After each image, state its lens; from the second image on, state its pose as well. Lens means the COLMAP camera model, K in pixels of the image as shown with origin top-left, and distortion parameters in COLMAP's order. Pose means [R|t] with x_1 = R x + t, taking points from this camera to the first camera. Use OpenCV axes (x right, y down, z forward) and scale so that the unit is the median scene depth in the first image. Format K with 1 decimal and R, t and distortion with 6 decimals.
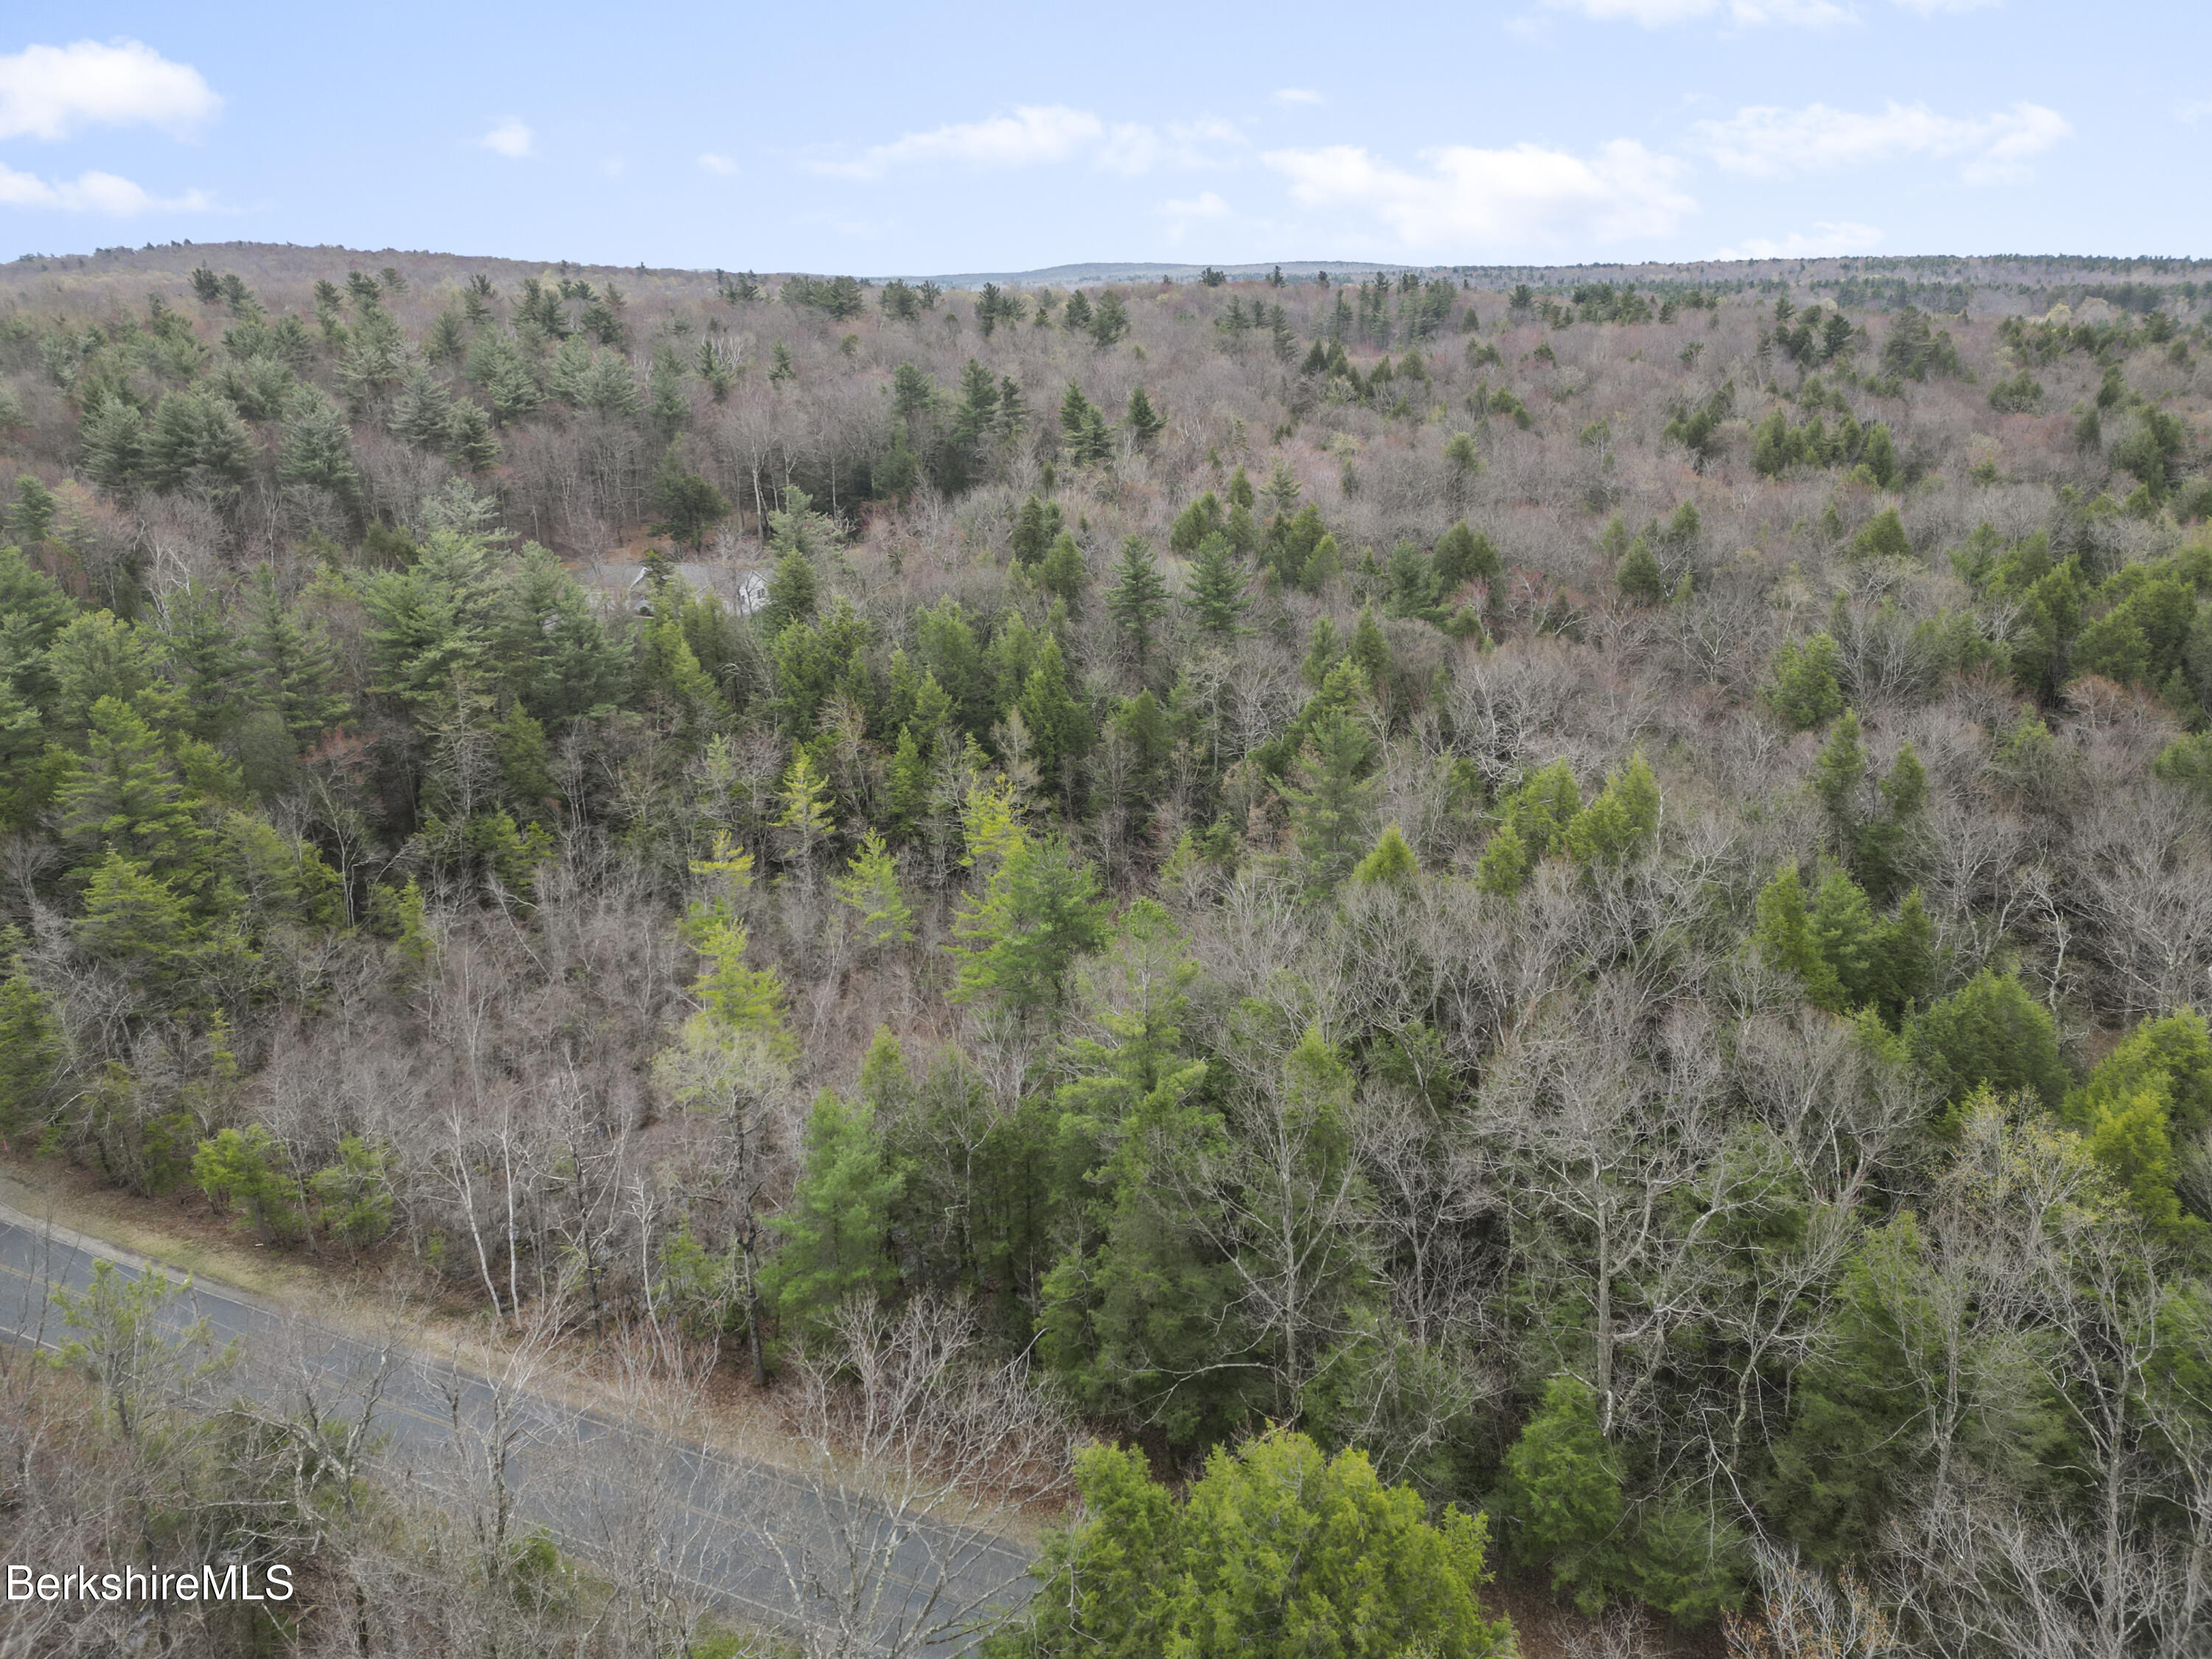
lens RADIAL K [[1583.9, 0, 1106.0], [0, 1583.9, 829.5], [0, 0, 1]] dist [0.095455, -0.085116]
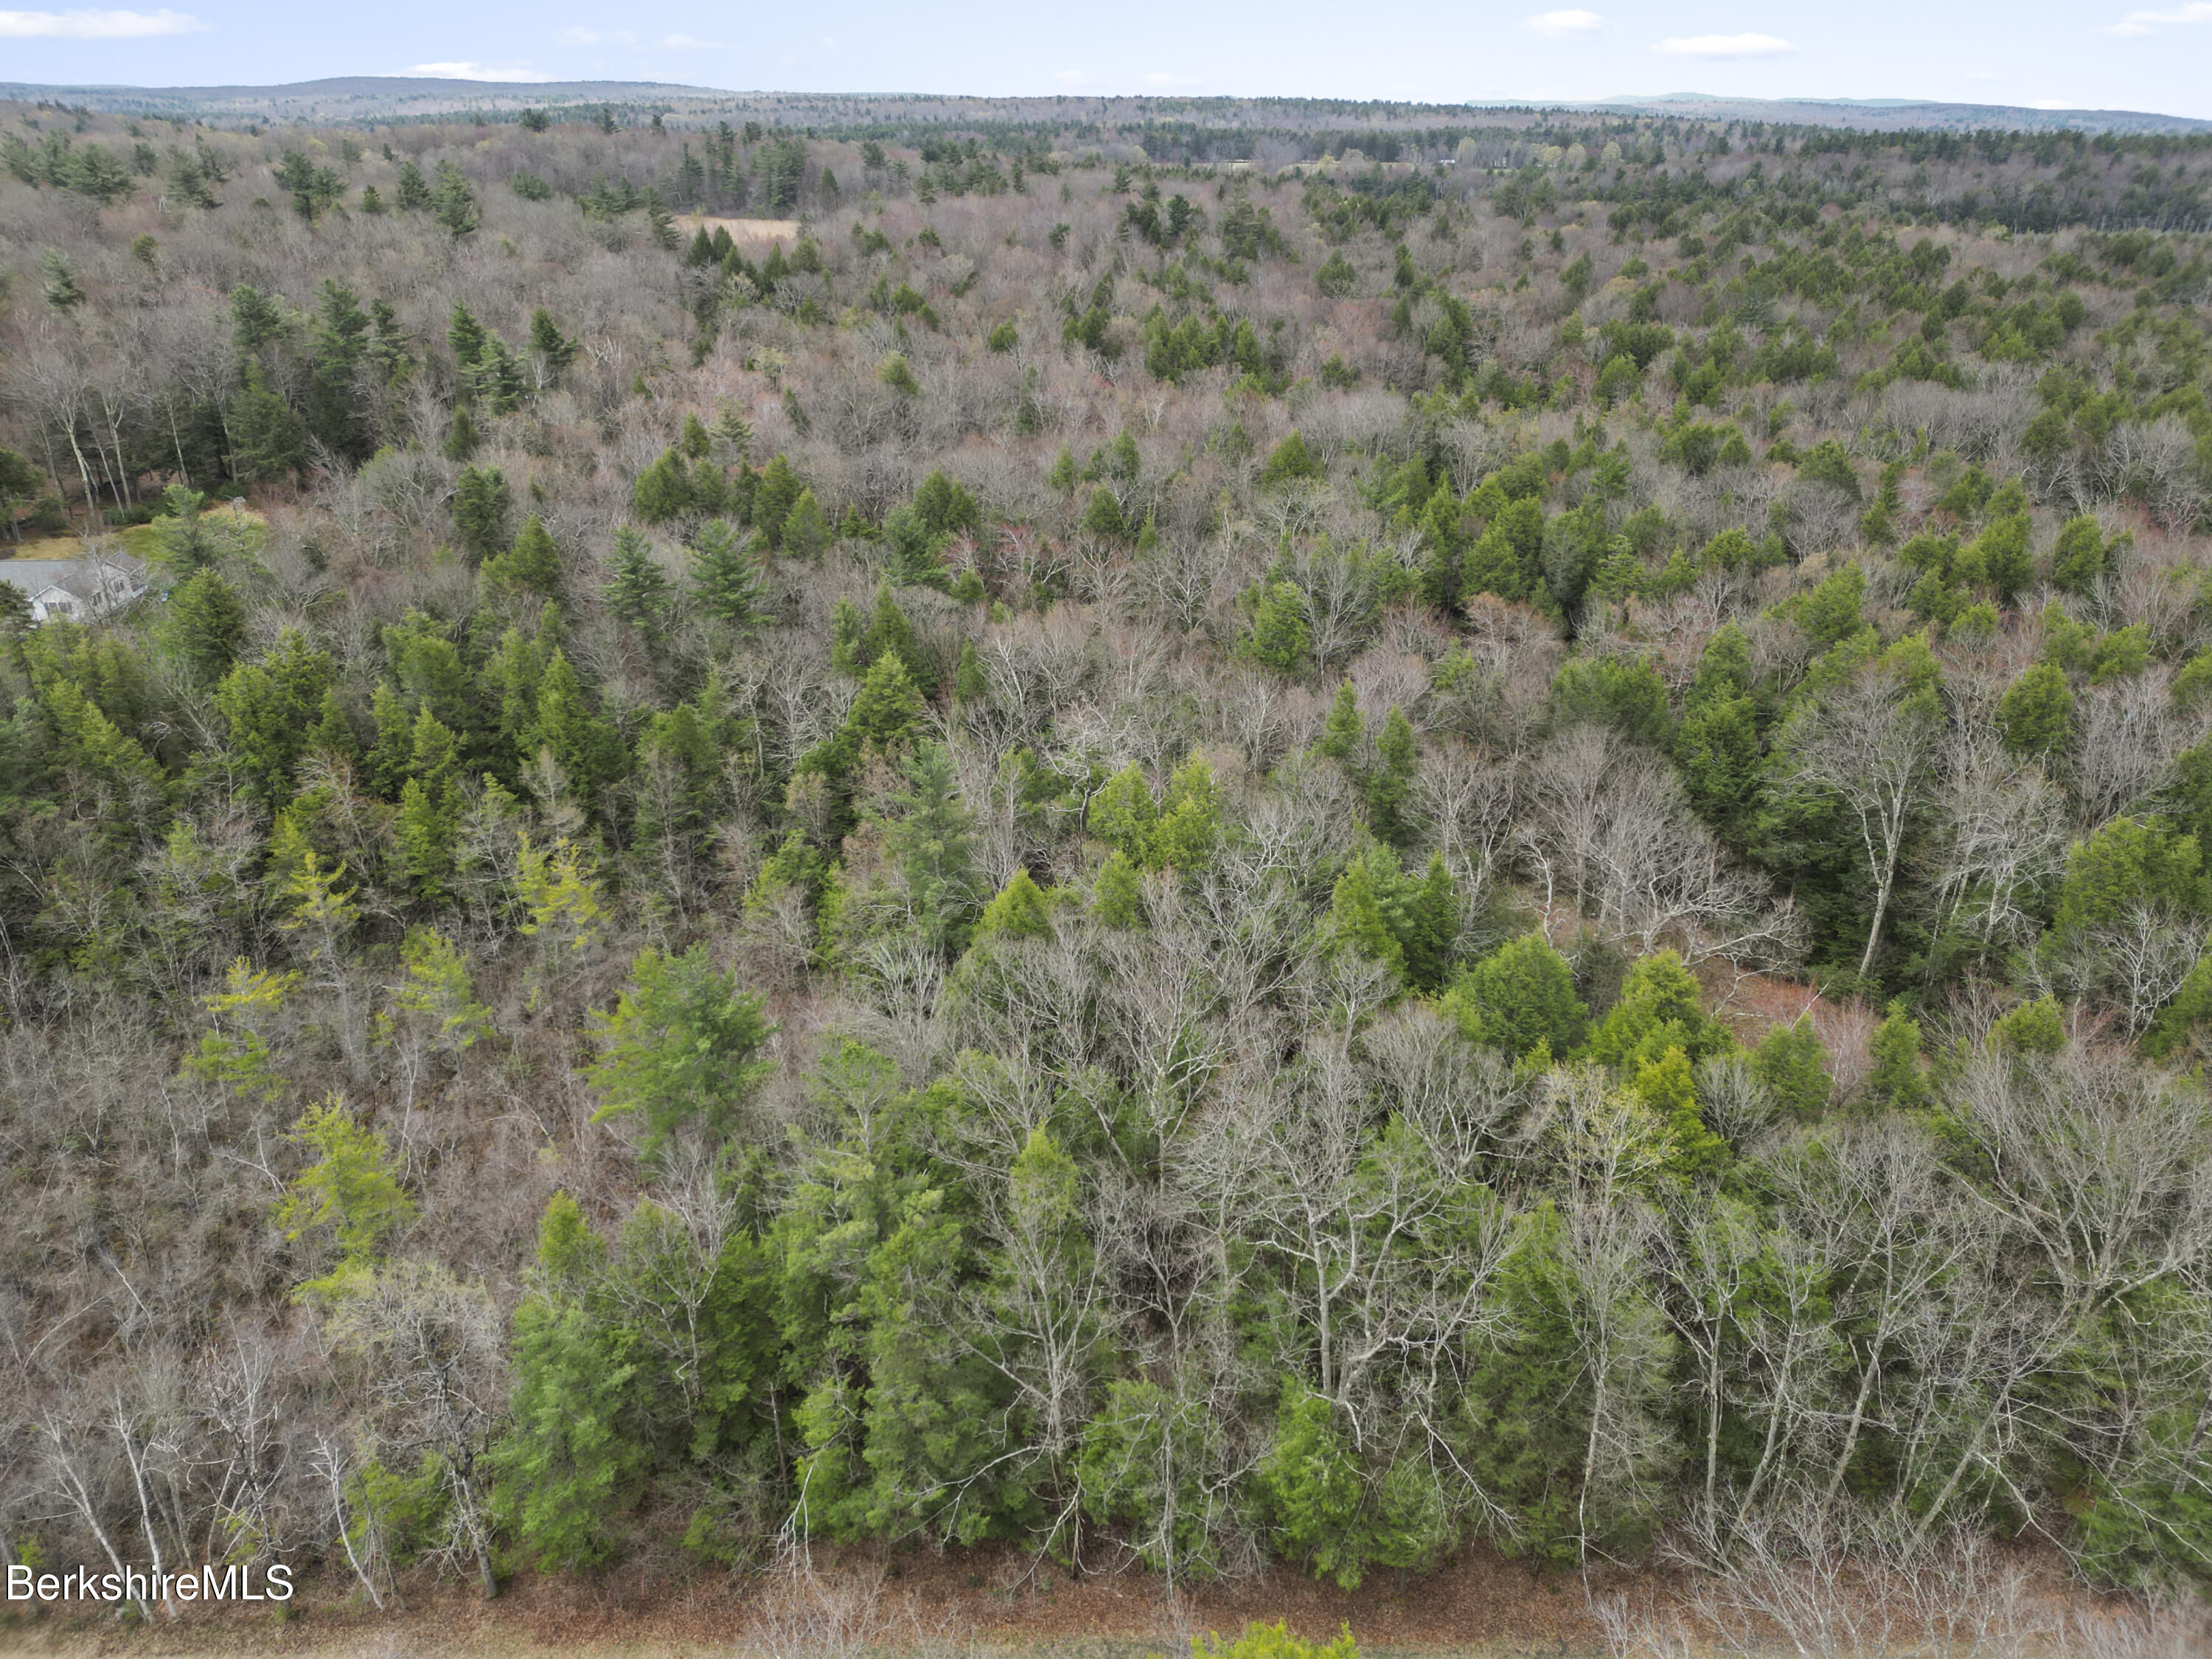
lens RADIAL K [[1547.4, 0, 1106.0], [0, 1547.4, 829.5], [0, 0, 1]] dist [0.132783, -0.140364]
pose [[0.921251, -0.158124, 0.355378, -0.055478], [0.119086, 0.984428, 0.129308, -0.067424], [-0.370291, -0.076805, 0.925735, 0.013187]]
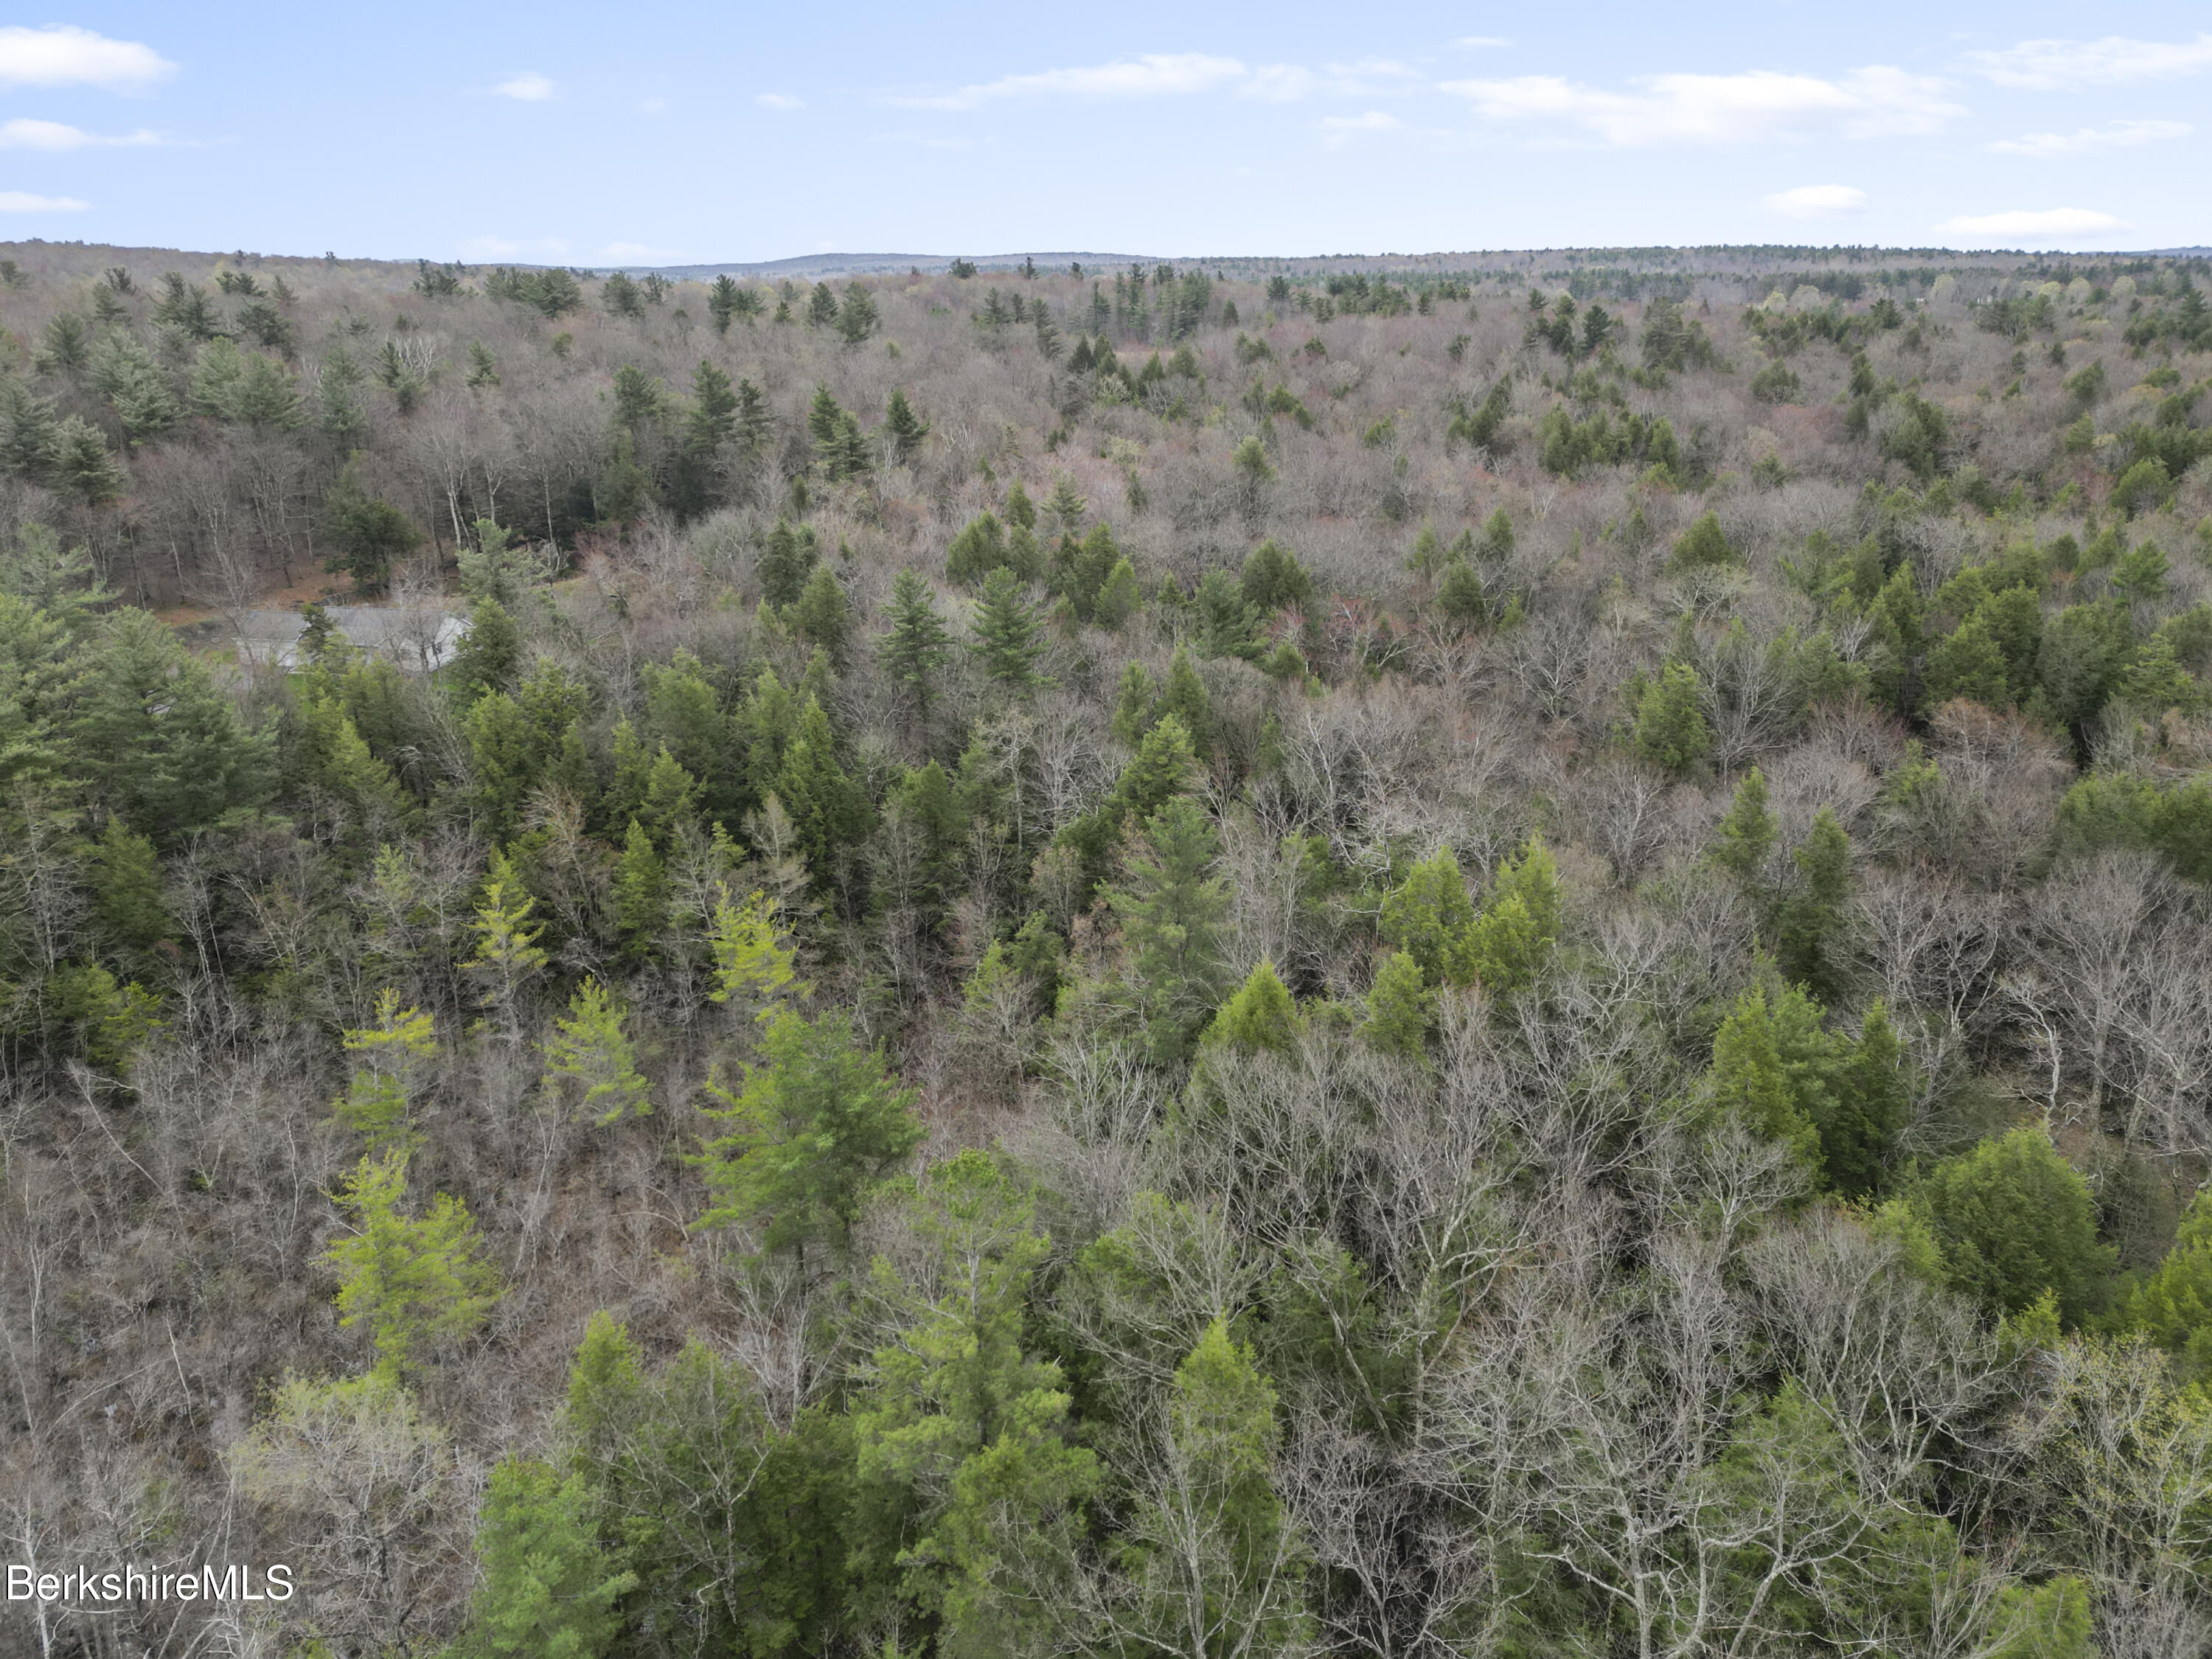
lens RADIAL K [[1583.9, 0, 1106.0], [0, 1583.9, 829.5], [0, 0, 1]] dist [0.095455, -0.085116]
pose [[0.988779, -0.054952, 0.138914, -0.001421], [0.054293, 0.998489, 0.008527, -0.034634], [-0.139172, -0.000889, 0.990268, 0.100158]]
